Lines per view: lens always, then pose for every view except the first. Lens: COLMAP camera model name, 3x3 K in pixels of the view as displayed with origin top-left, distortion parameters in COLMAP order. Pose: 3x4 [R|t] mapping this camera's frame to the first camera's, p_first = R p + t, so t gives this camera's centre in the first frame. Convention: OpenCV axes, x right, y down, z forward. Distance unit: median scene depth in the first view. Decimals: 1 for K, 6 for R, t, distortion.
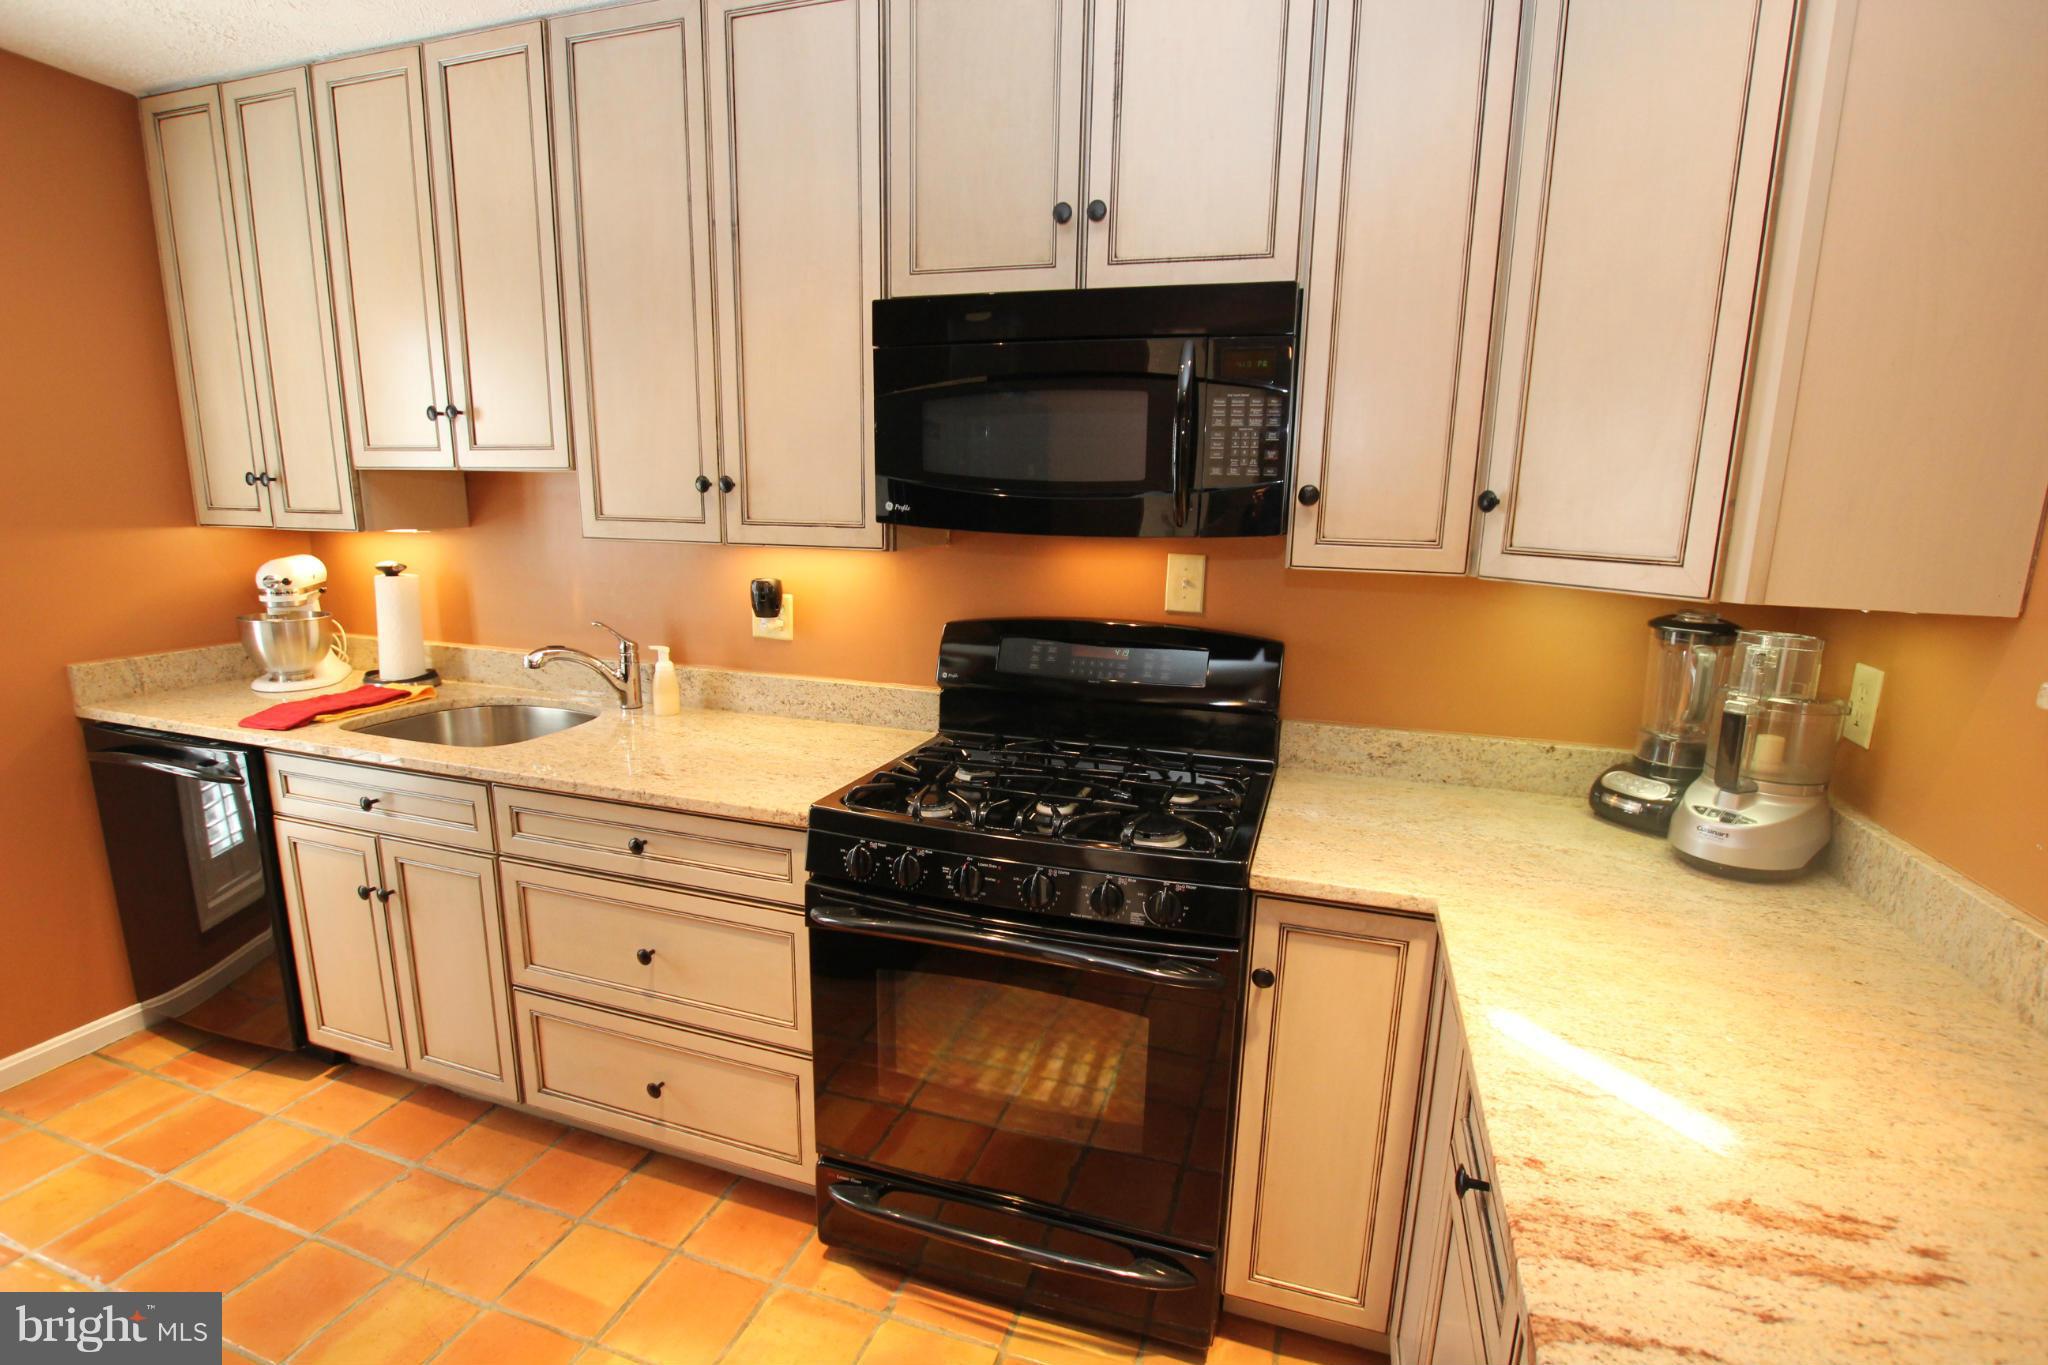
lens RADIAL K [[949.9, 0, 1033.5], [0, 949.9, 694.0], [0, 0, 1]] dist [-0.036406, 0.005072]
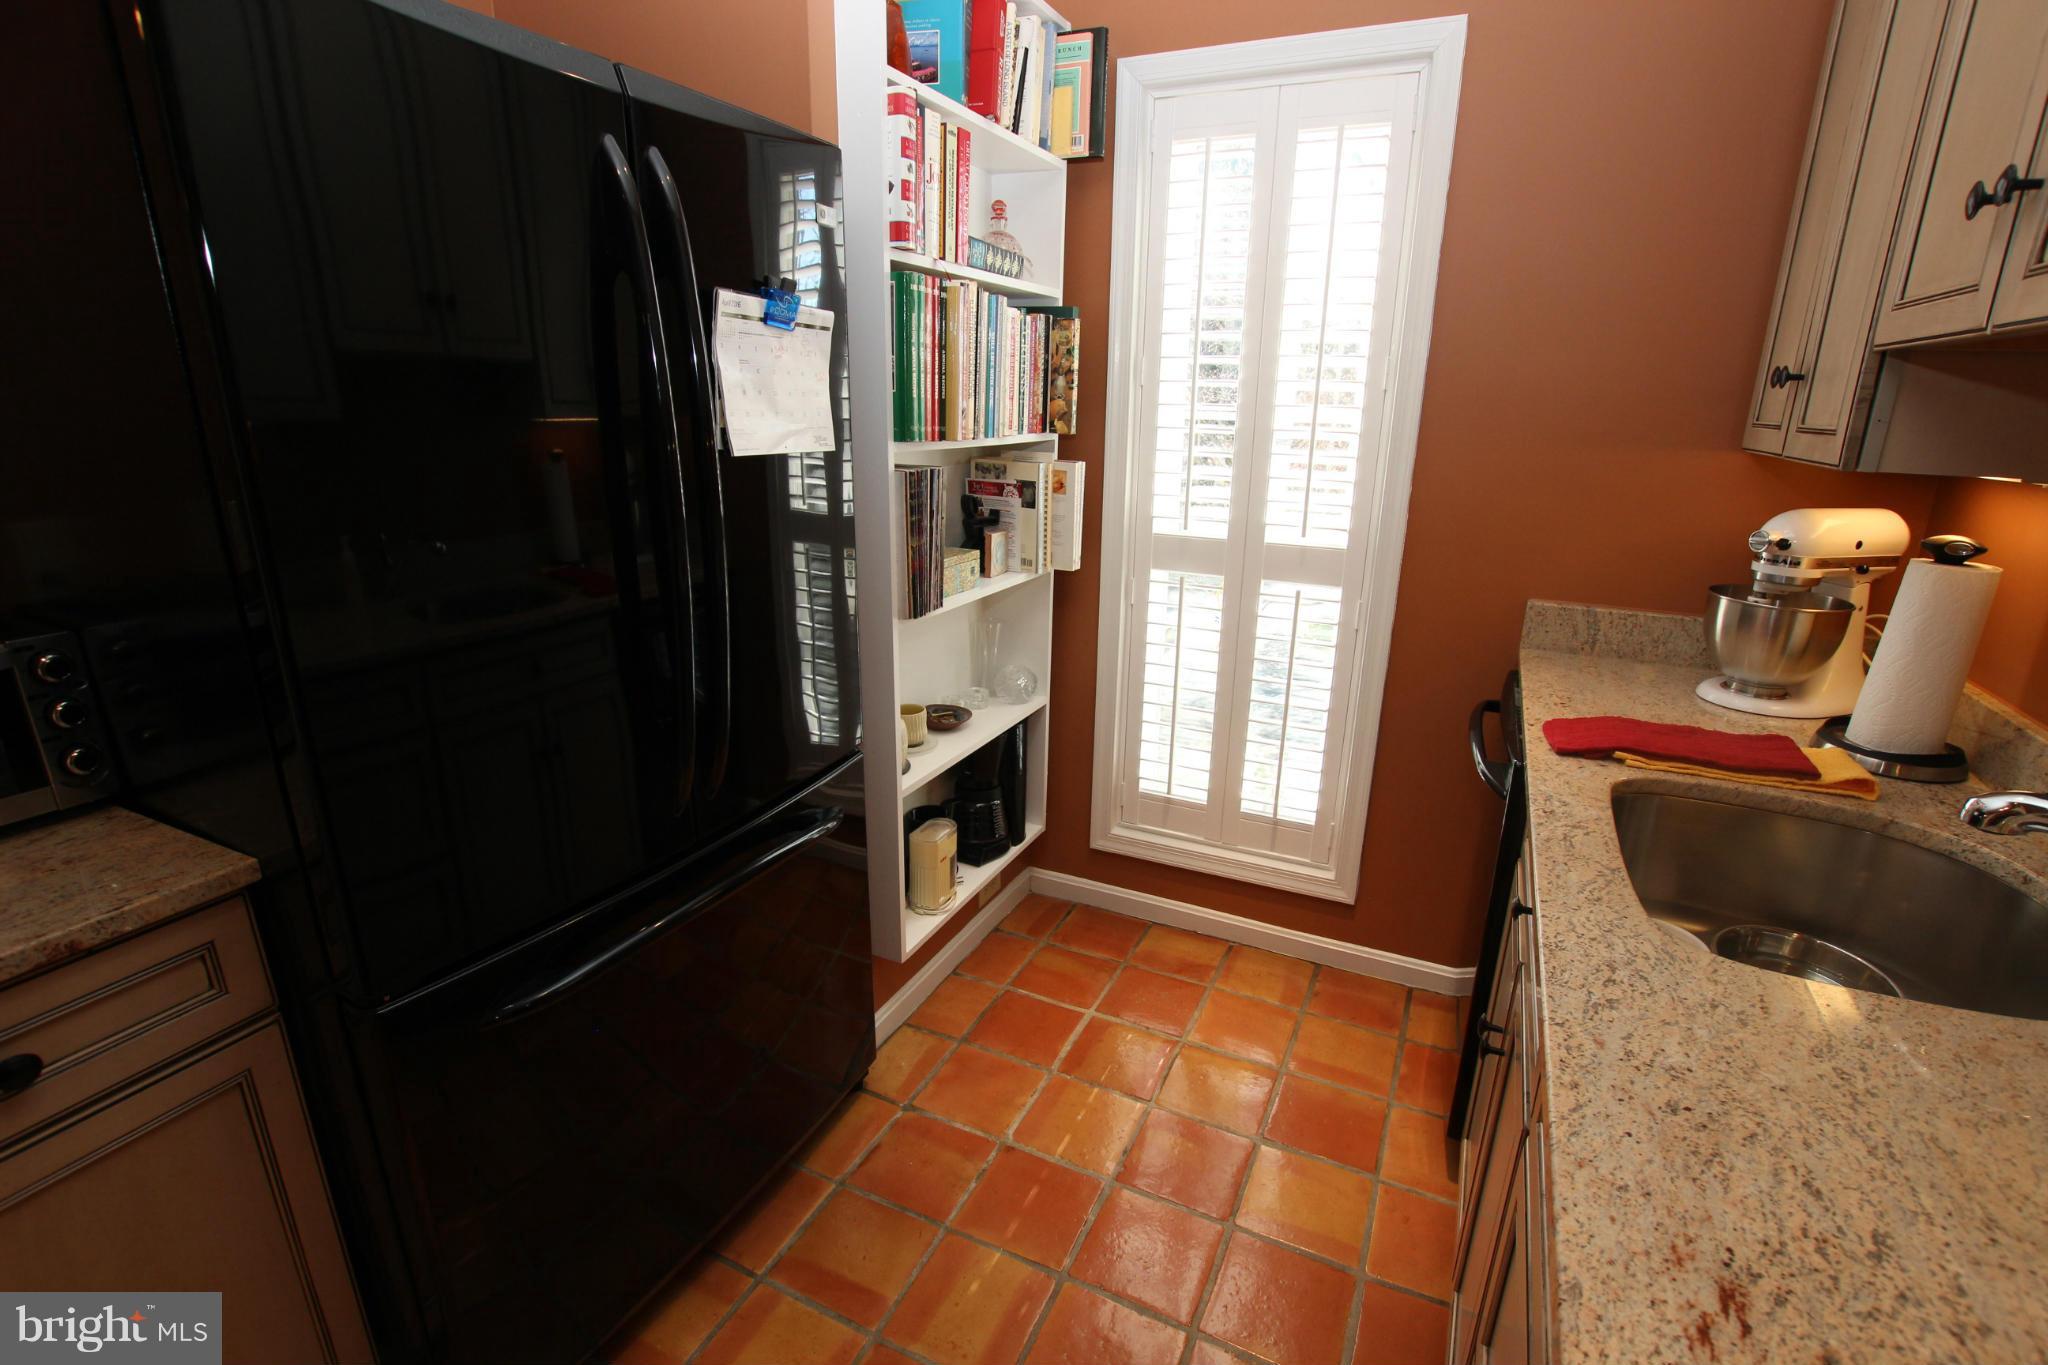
lens RADIAL K [[949.9, 0, 1033.5], [0, 949.9, 694.0], [0, 0, 1]] dist [-0.036406, 0.005072]
pose [[-0.135639, 0.276758, -0.951318, -0.133259], [-0.223604, 0.926867, 0.301526, -0.129864], [0.965196, 0.253617, -0.063835, 0.723483]]
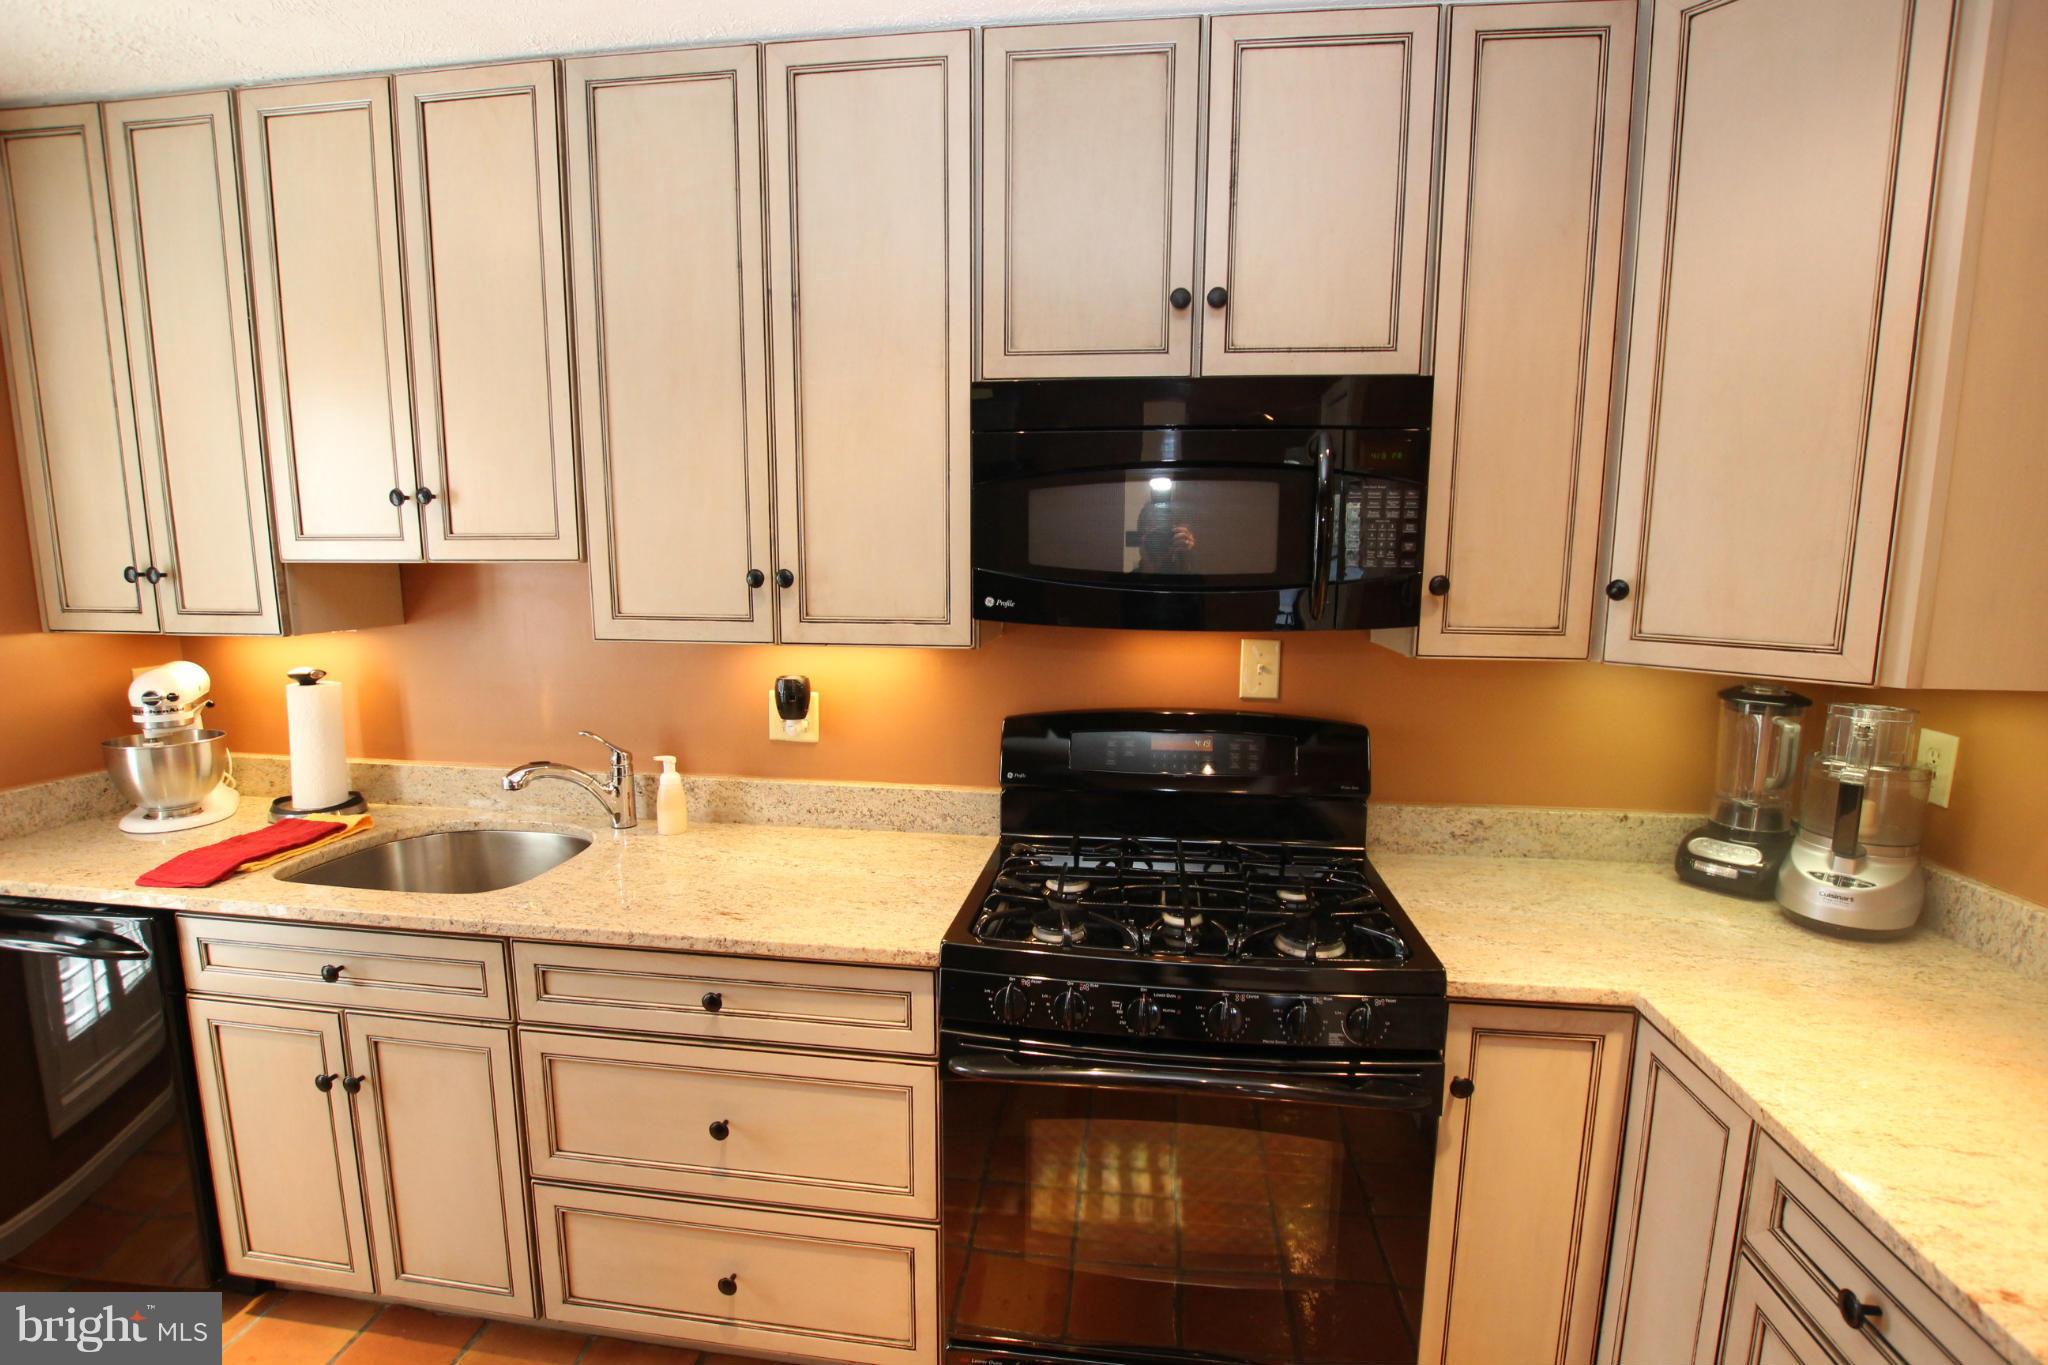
lens RADIAL K [[949.9, 0, 1033.5], [0, 949.9, 694.0], [0, 0, 1]] dist [-0.036406, 0.005072]
pose [[0.983360, -0.040380, 0.177123, -0.254733], [0.050490, 0.997320, -0.052946, -0.053325], [-0.174510, 0.061008, 0.982764, 0.085058]]
